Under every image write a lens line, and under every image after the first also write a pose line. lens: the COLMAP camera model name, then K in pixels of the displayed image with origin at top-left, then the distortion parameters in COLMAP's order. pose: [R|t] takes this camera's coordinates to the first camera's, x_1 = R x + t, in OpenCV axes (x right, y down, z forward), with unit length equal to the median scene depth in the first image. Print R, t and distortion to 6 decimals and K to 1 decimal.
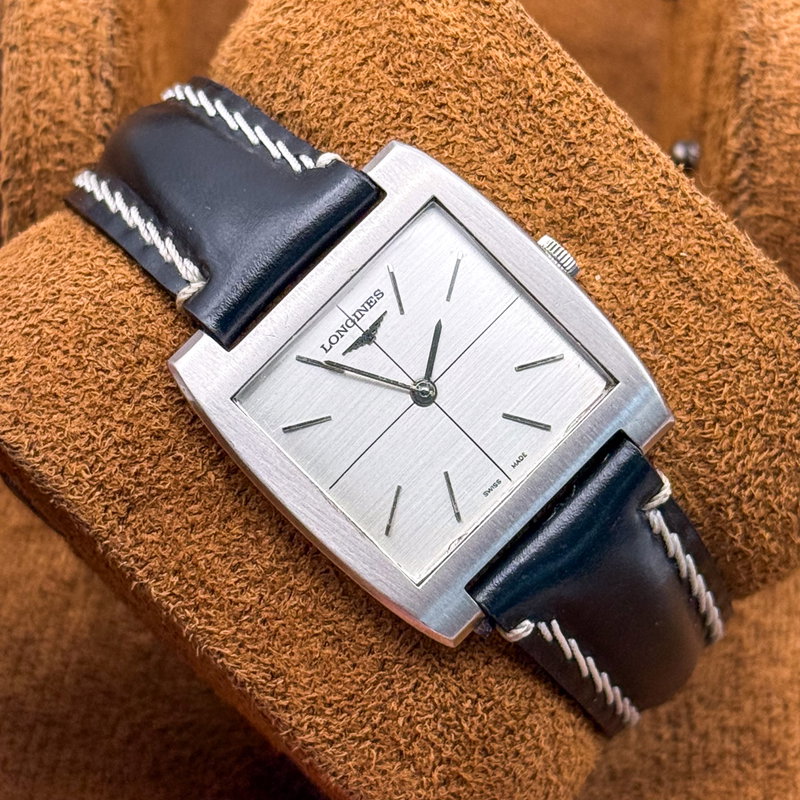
lens RADIAL K [[2867.9, 0, 400.0], [0, 2867.9, 400.0], [0, 0, 1]] dist [0.261934, 1.560789]
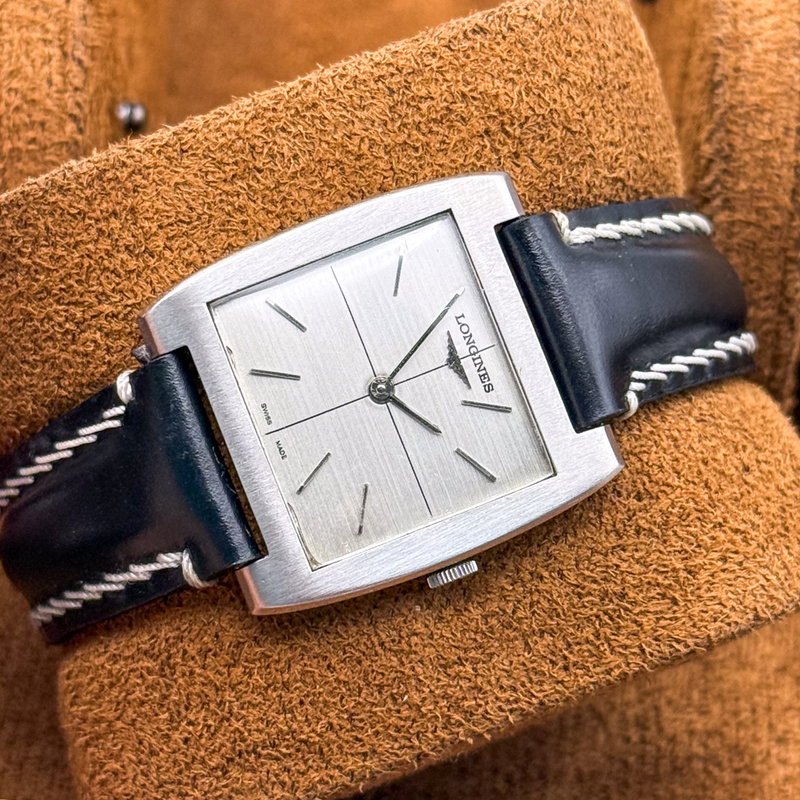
lens RADIAL K [[2867.9, 0, 400.0], [0, 2867.9, 400.0], [0, 0, 1]] dist [0.261934, 1.560789]
pose [[-0.394653, 0.900566, -0.182292, 0.188492], [-0.918717, -0.389878, 0.062883, -0.071900], [-0.014441, 0.192292, 0.981232, 0.015392]]
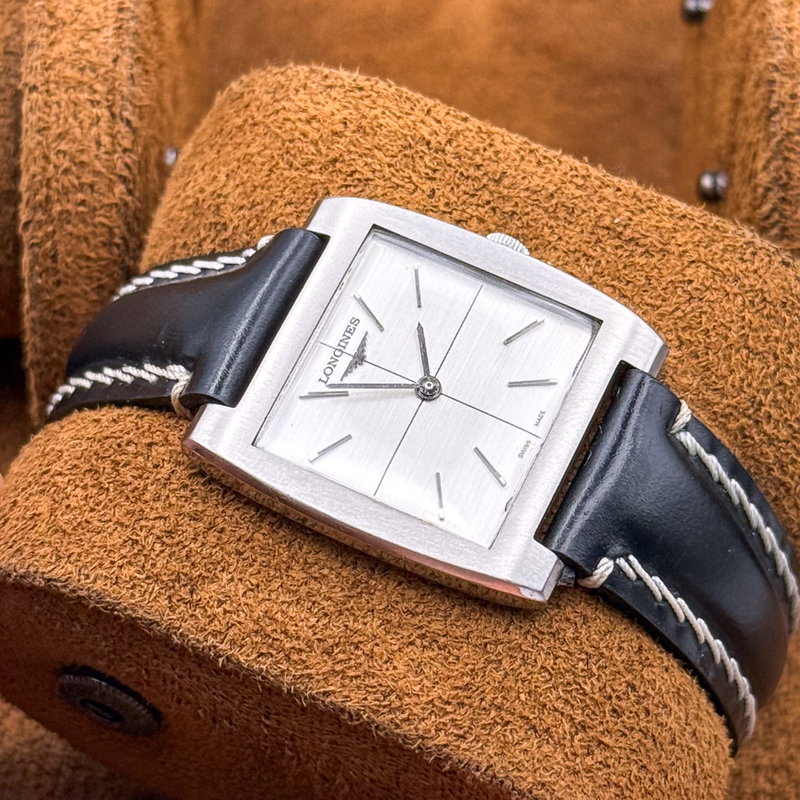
lens RADIAL K [[2867.9, 0, 400.0], [0, 2867.9, 400.0], [0, 0, 1]] dist [0.261934, 1.560789]
pose [[0.939575, -0.326469, 0.103037, -0.105990], [0.341273, 0.869425, -0.357258, 0.356280], [0.027050, 0.370834, 0.928305, 0.050730]]
